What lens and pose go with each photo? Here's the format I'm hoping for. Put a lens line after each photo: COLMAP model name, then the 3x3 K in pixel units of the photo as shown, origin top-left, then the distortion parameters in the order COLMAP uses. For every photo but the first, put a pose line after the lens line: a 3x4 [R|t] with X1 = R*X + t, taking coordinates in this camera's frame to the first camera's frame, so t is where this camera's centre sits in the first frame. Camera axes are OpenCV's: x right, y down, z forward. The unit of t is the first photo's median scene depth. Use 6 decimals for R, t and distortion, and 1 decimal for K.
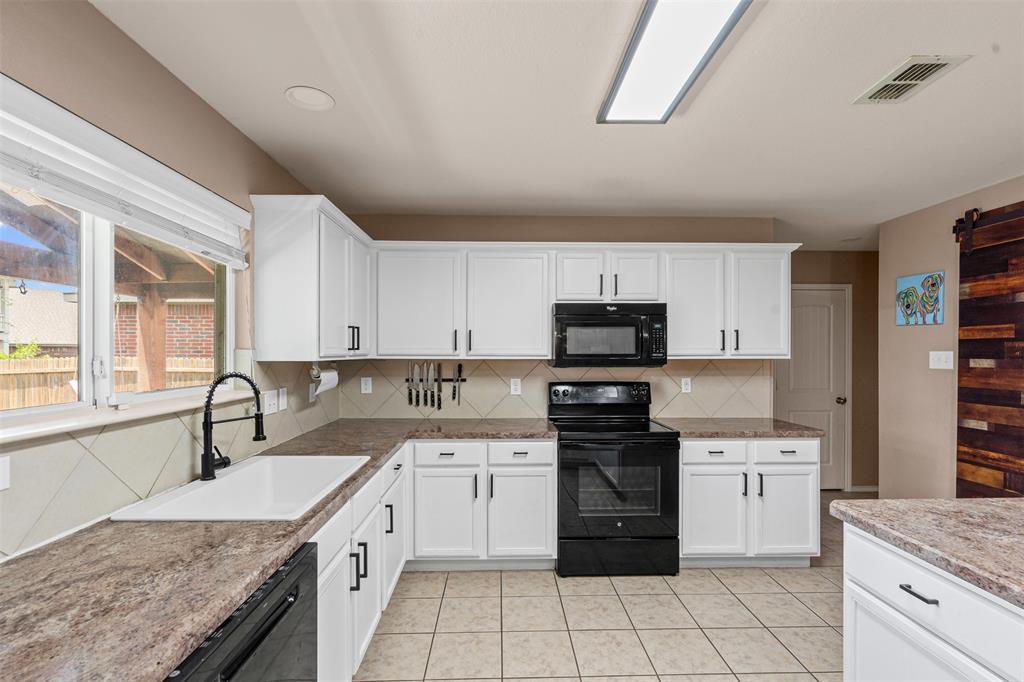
lens RADIAL K [[469.2, 0, 507.6], [0, 469.2, 352.6], [0, 0, 1]] dist [-0.002003, -0.000121]
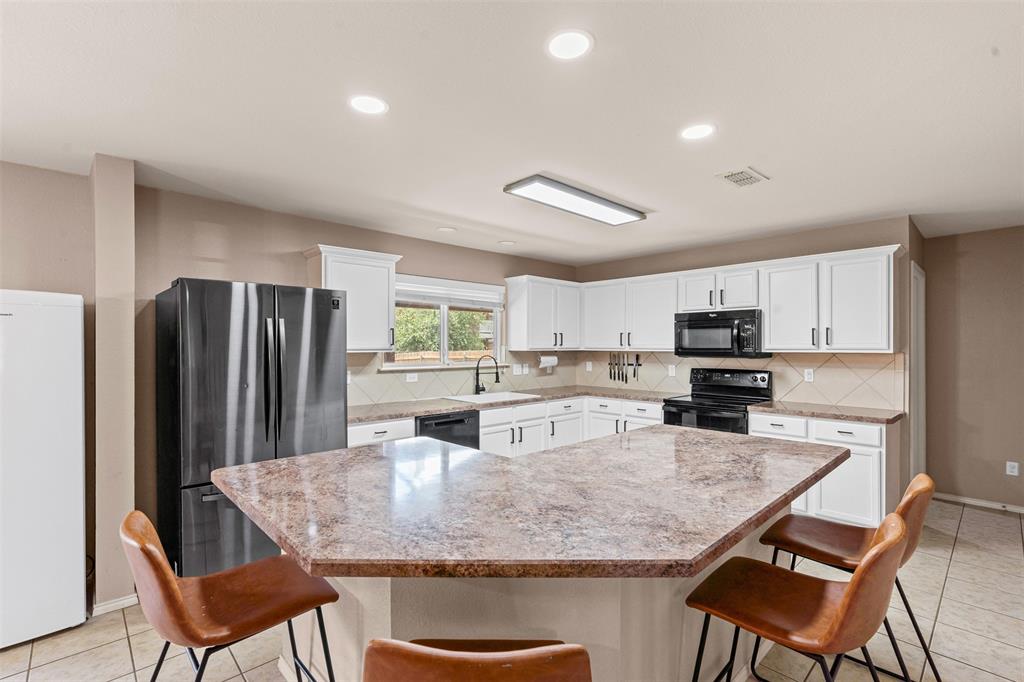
lens RADIAL K [[465.4, 0, 509.9], [0, 465.4, 346.1], [0, 0, 1]] dist [-0.001374, 0.000265]
pose [[0.669666, -0.000152, -0.742662, 0.840673], [0.000177, 1.000000, -0.000046, -0.002772], [0.742662, -0.000100, 0.669666, -0.368591]]
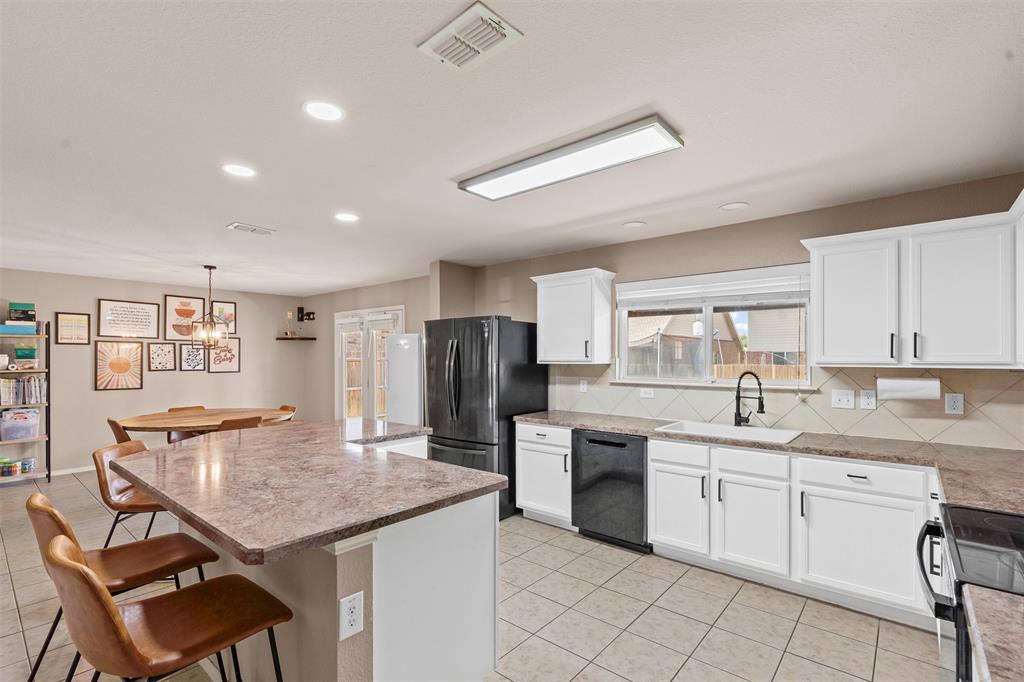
lens RADIAL K [[471.5, 0, 517.1], [0, 471.5, 359.3], [0, 0, 1]] dist [-0.001314, -0.000126]
pose [[-0.658472, -0.000309, -0.752605, 0.807895], [-0.002125, 0.999997, 0.001449, -0.001542], [0.752602, 0.002553, -0.658470, 0.919279]]
